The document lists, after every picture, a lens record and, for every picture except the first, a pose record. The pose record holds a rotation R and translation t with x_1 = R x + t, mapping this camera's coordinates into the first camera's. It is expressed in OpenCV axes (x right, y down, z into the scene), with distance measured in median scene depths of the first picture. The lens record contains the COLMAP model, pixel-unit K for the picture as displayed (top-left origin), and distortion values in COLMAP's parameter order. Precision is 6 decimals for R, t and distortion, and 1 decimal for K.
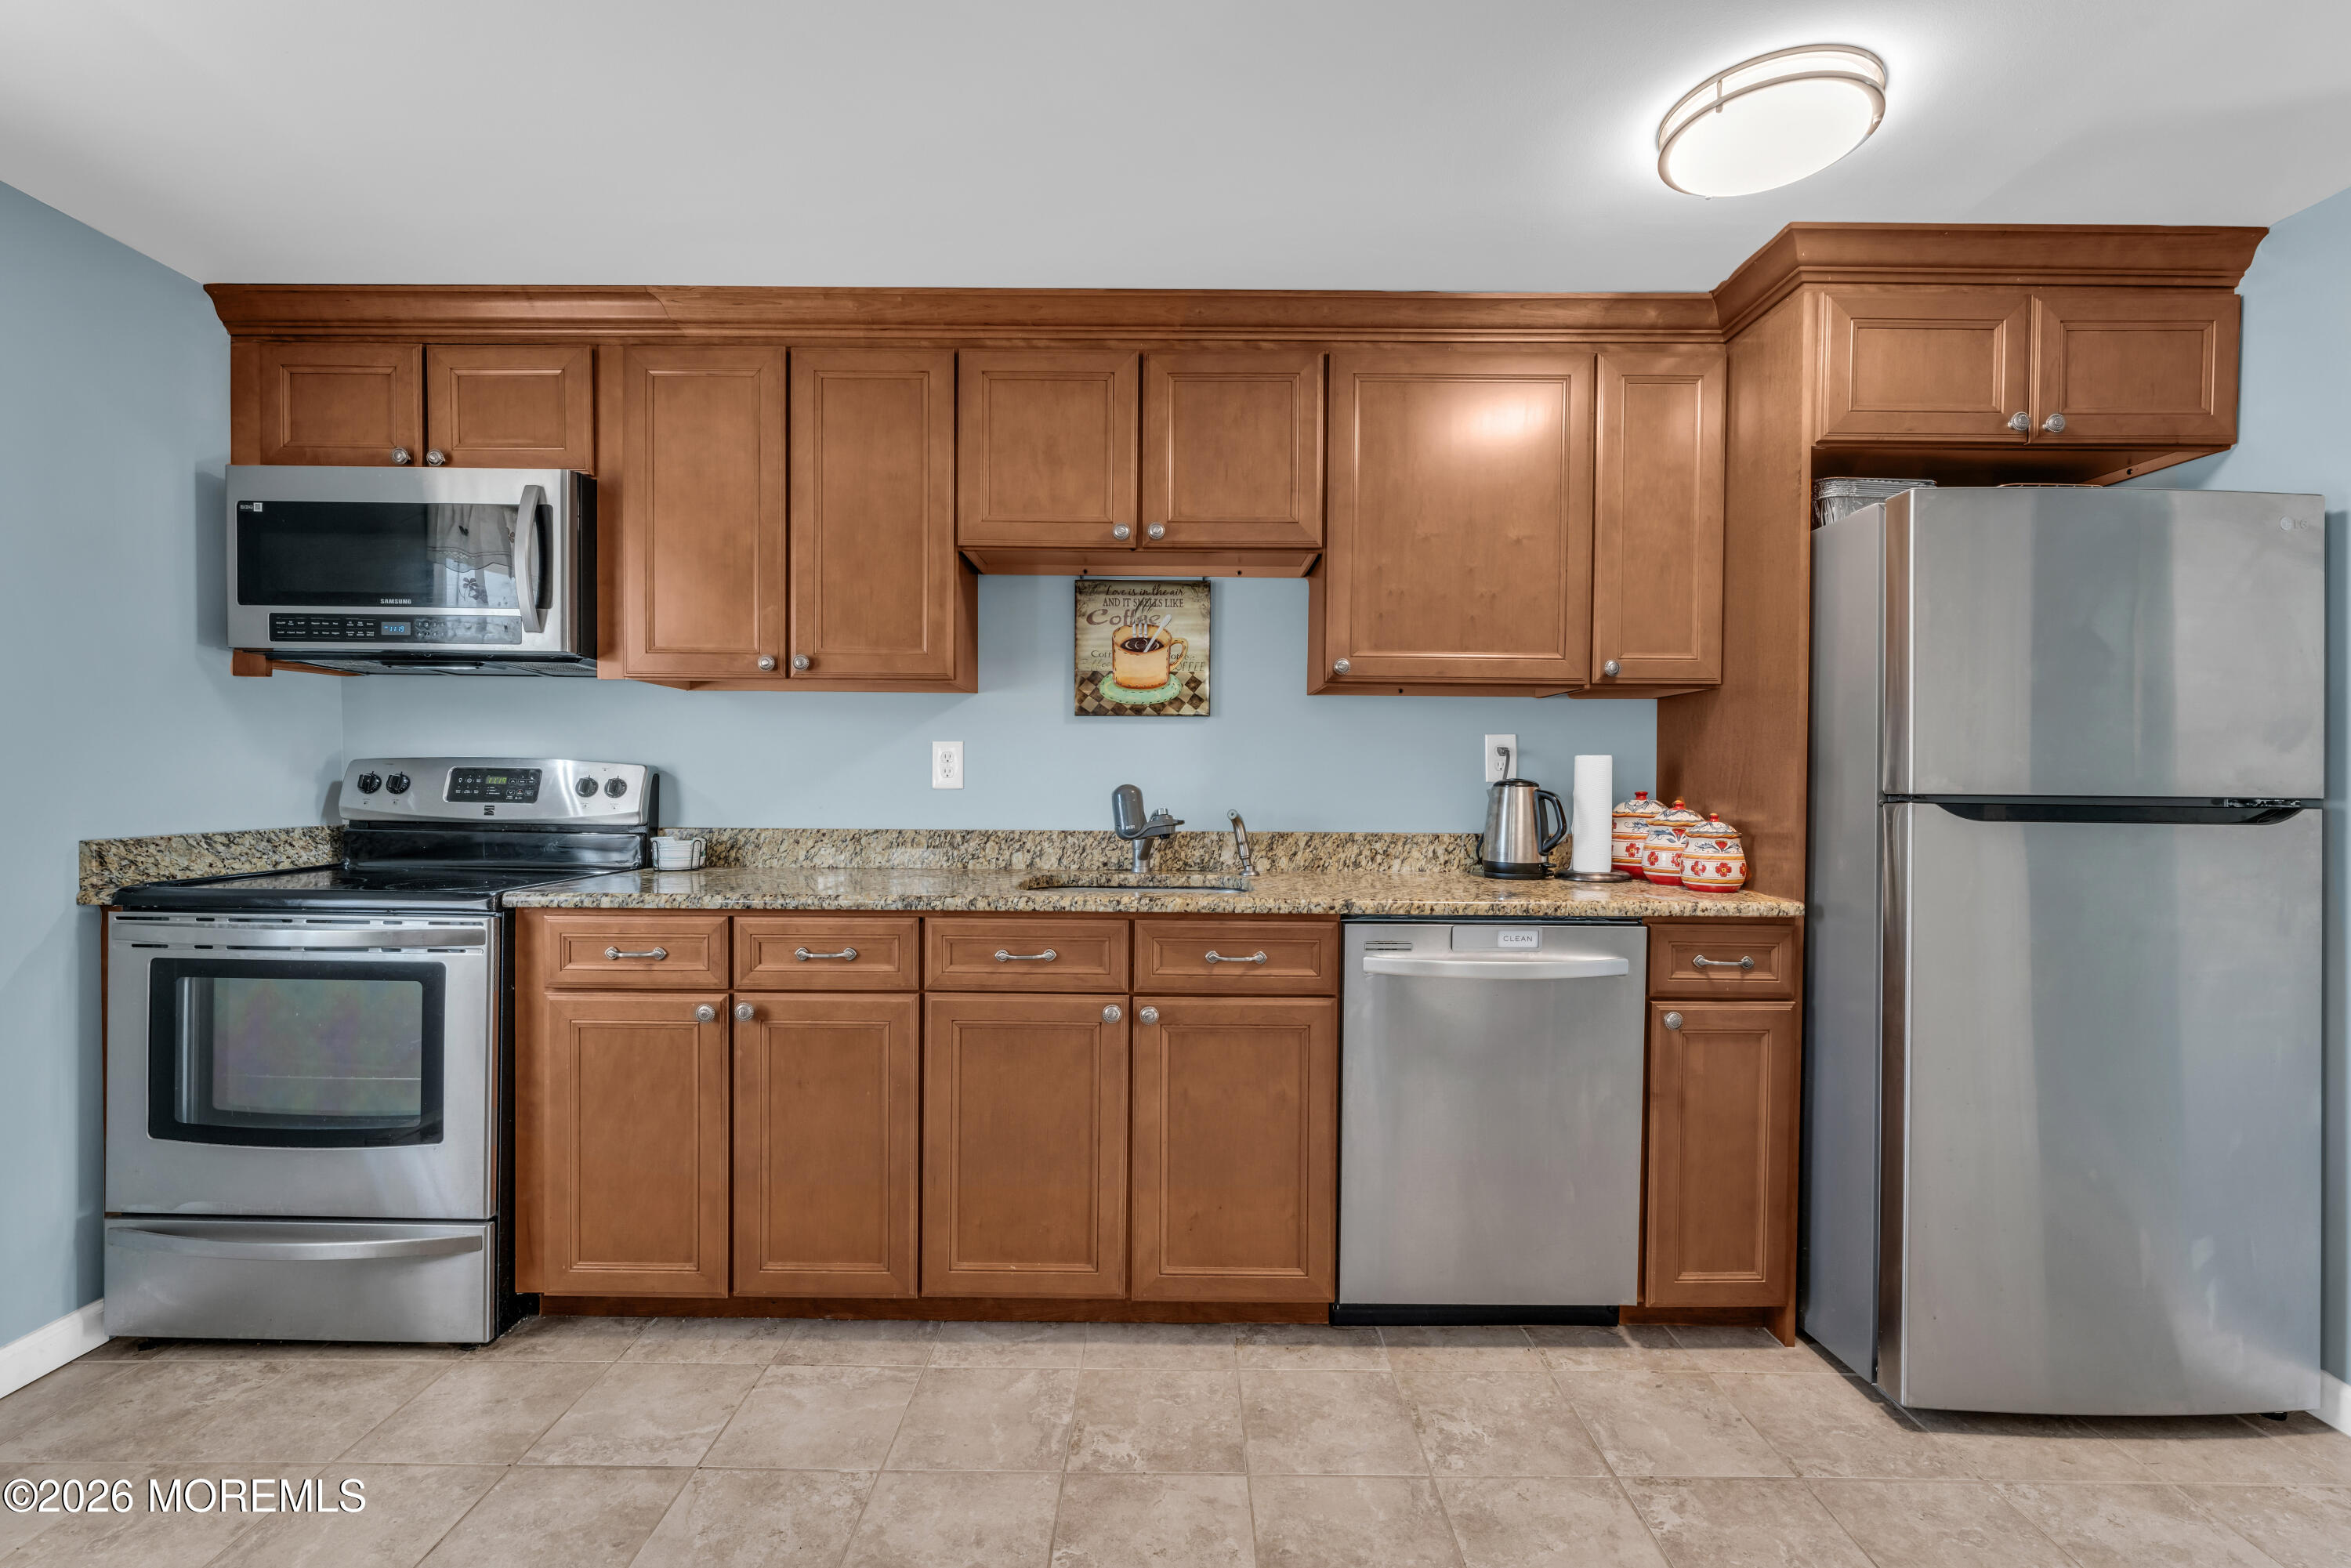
lens RADIAL K [[1043.3, 0, 1157.2], [0, 1043.3, 788.4], [0, 0, 1]] dist [-0.004248, -0.000038]
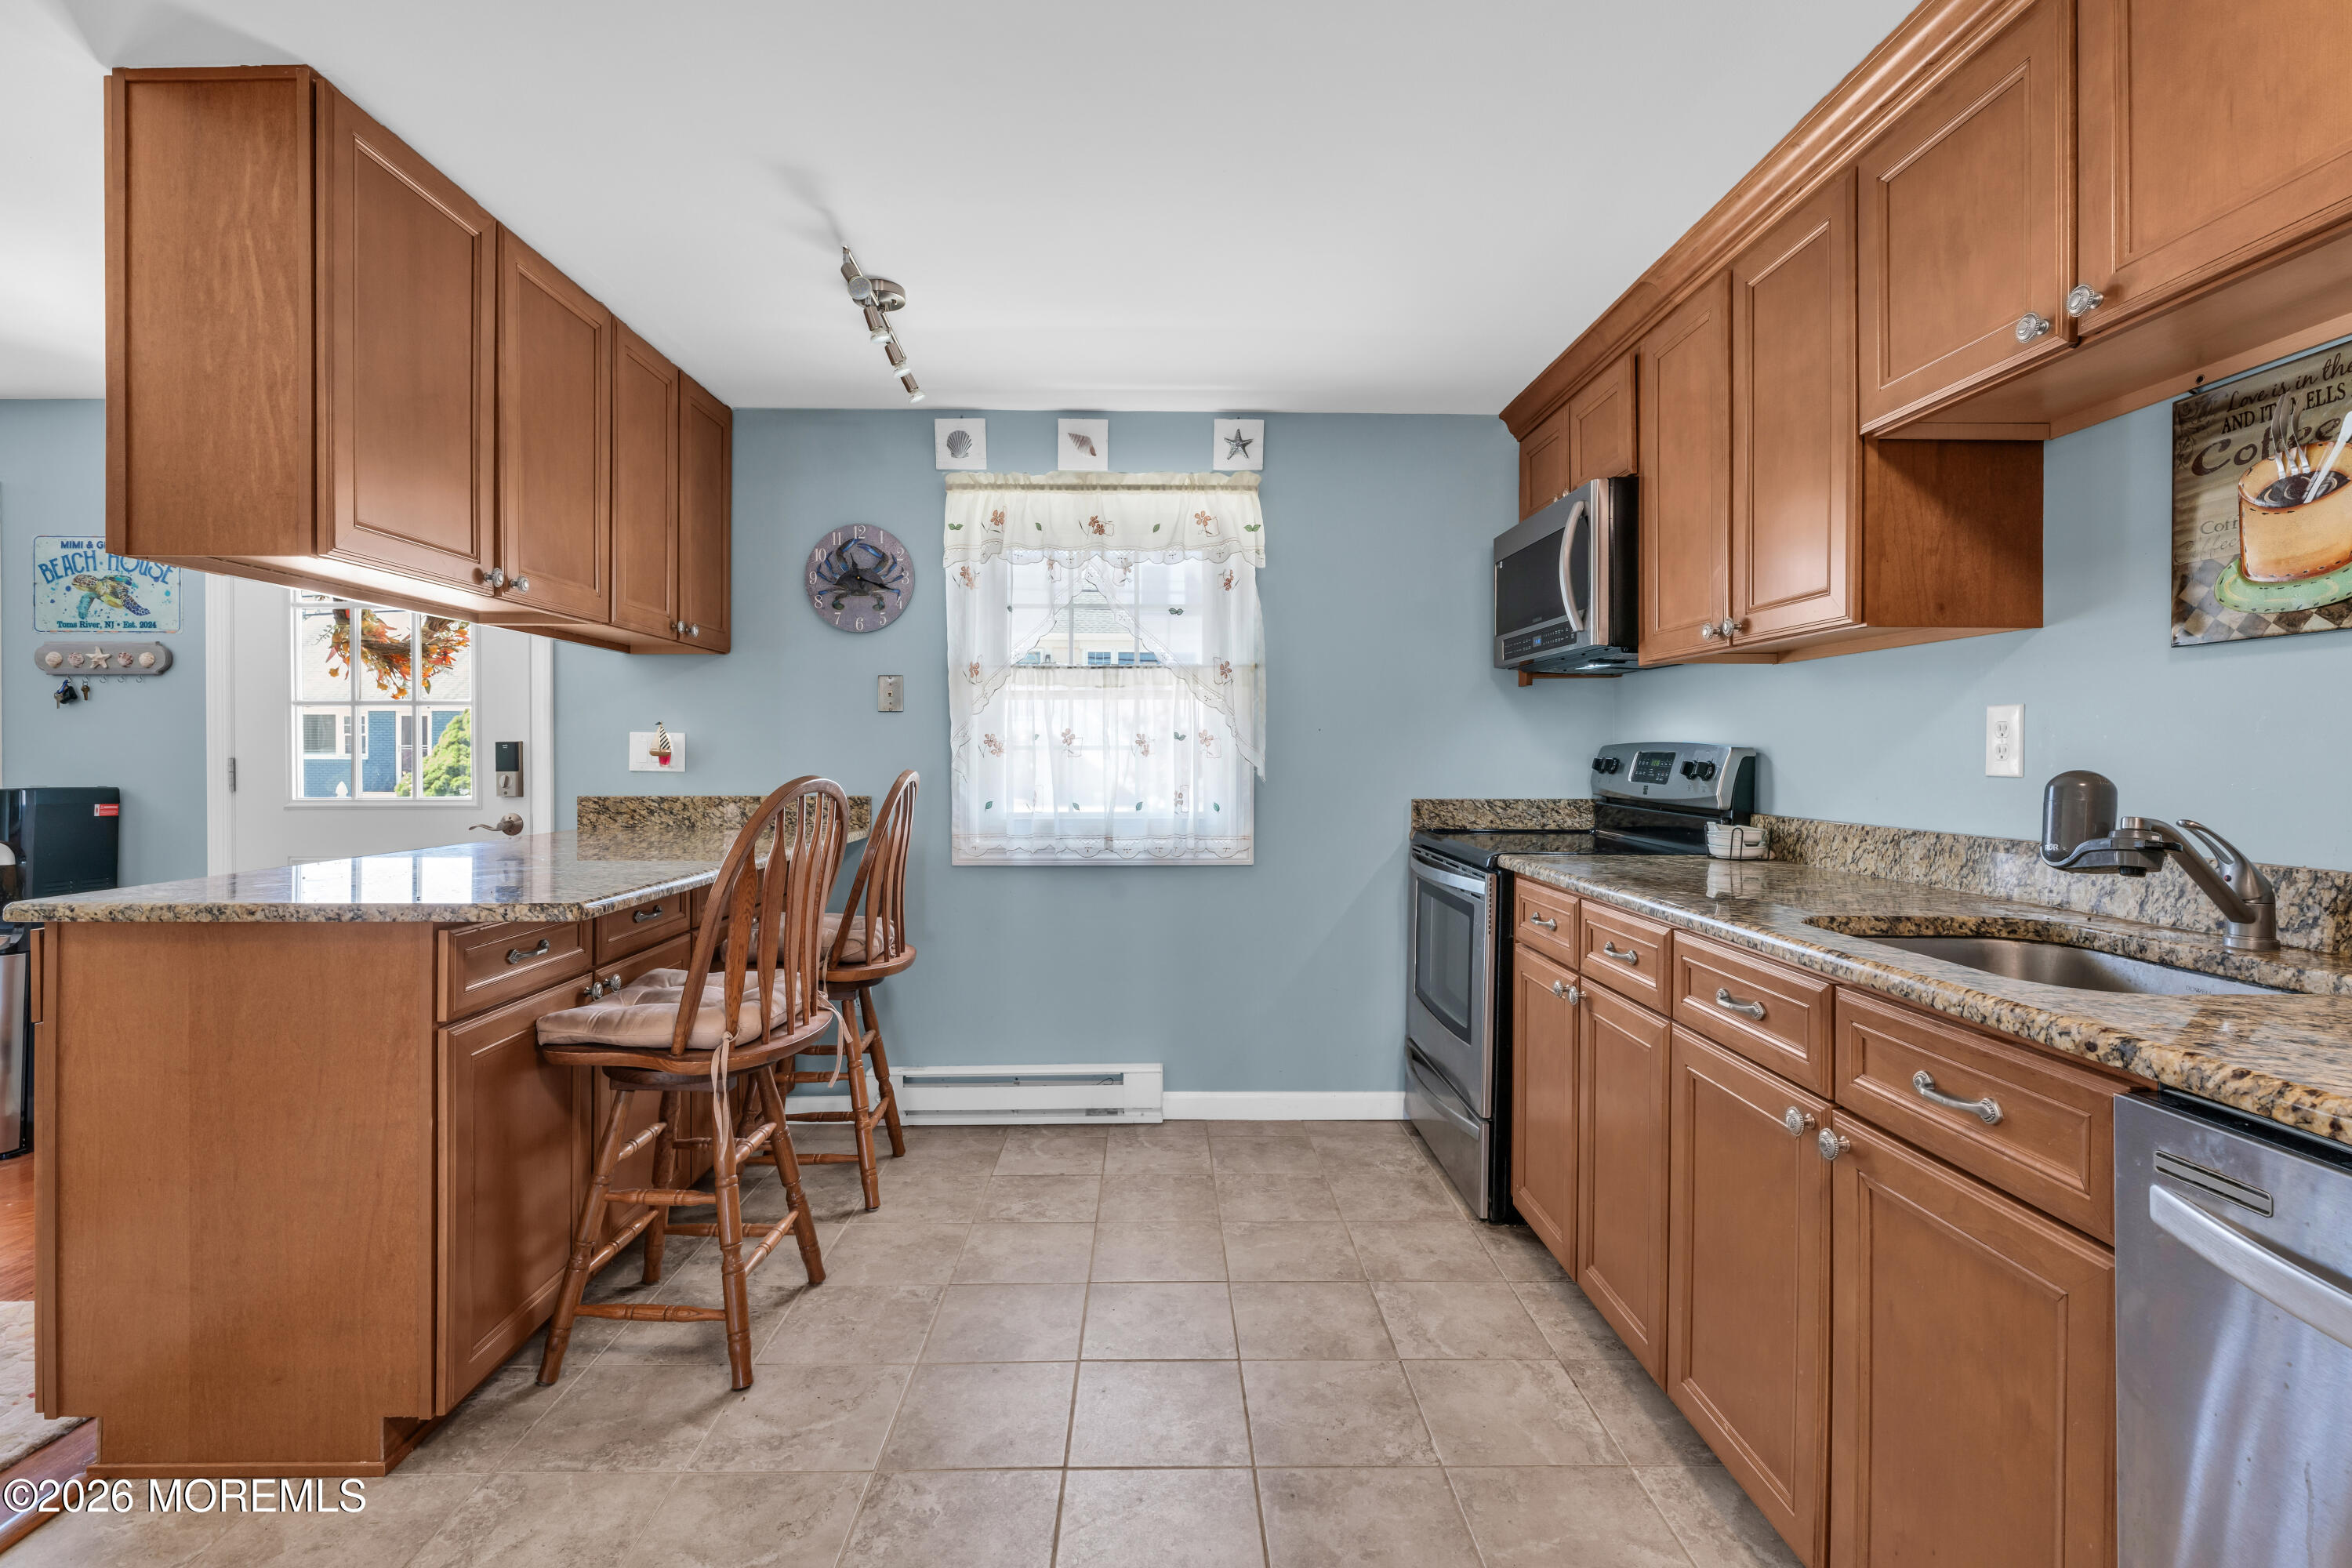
lens RADIAL K [[1043.8, 0, 1150.7], [0, 1043.8, 759.5], [0, 0, 1]] dist [-0.004248, -0.000038]
pose [[0.033577, -0.001768, -0.999435, 0.497099], [-0.014630, 0.999890, -0.002260, -0.001309], [0.999329, 0.014697, 0.033547, 0.483427]]
